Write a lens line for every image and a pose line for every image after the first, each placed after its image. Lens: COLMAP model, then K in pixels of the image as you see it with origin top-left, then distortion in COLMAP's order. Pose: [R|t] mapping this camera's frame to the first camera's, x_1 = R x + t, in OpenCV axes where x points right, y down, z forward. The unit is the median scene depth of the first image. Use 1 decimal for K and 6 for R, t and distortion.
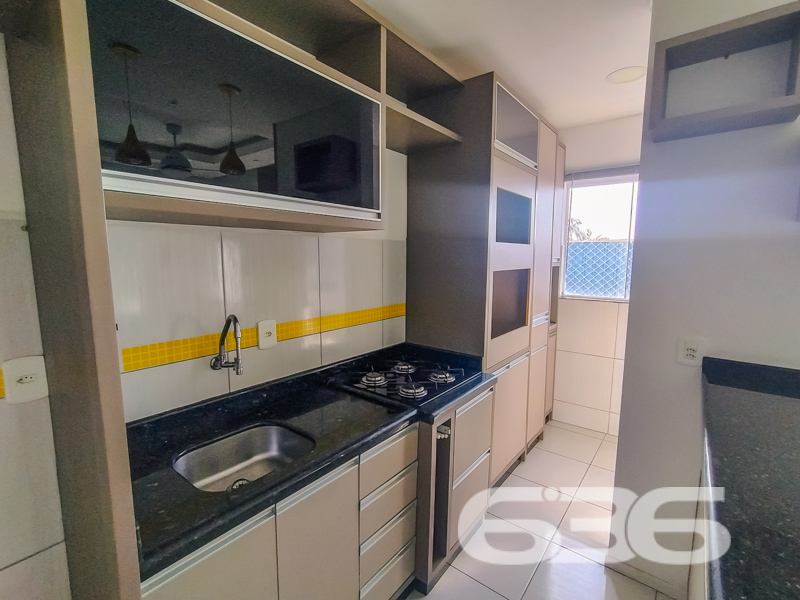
lens RADIAL K [[366.1, 0, 400.0], [0, 366.1, 300.0], [0, 0, 1]] dist [-0.000529, -0.000068]
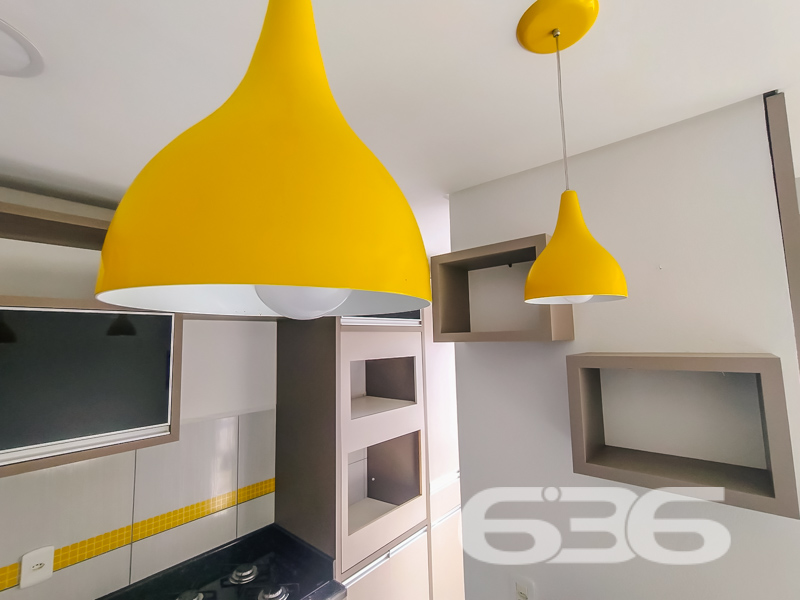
lens RADIAL K [[366.1, 0, 400.0], [0, 366.1, 300.0], [0, 0, 1]] dist [-0.000529, -0.000068]
pose [[0.998692, -0.028400, -0.042522, 0.389889], [0.018174, 0.974428, -0.223962, -0.219462], [0.047795, 0.222897, 0.973670, 0.024043]]
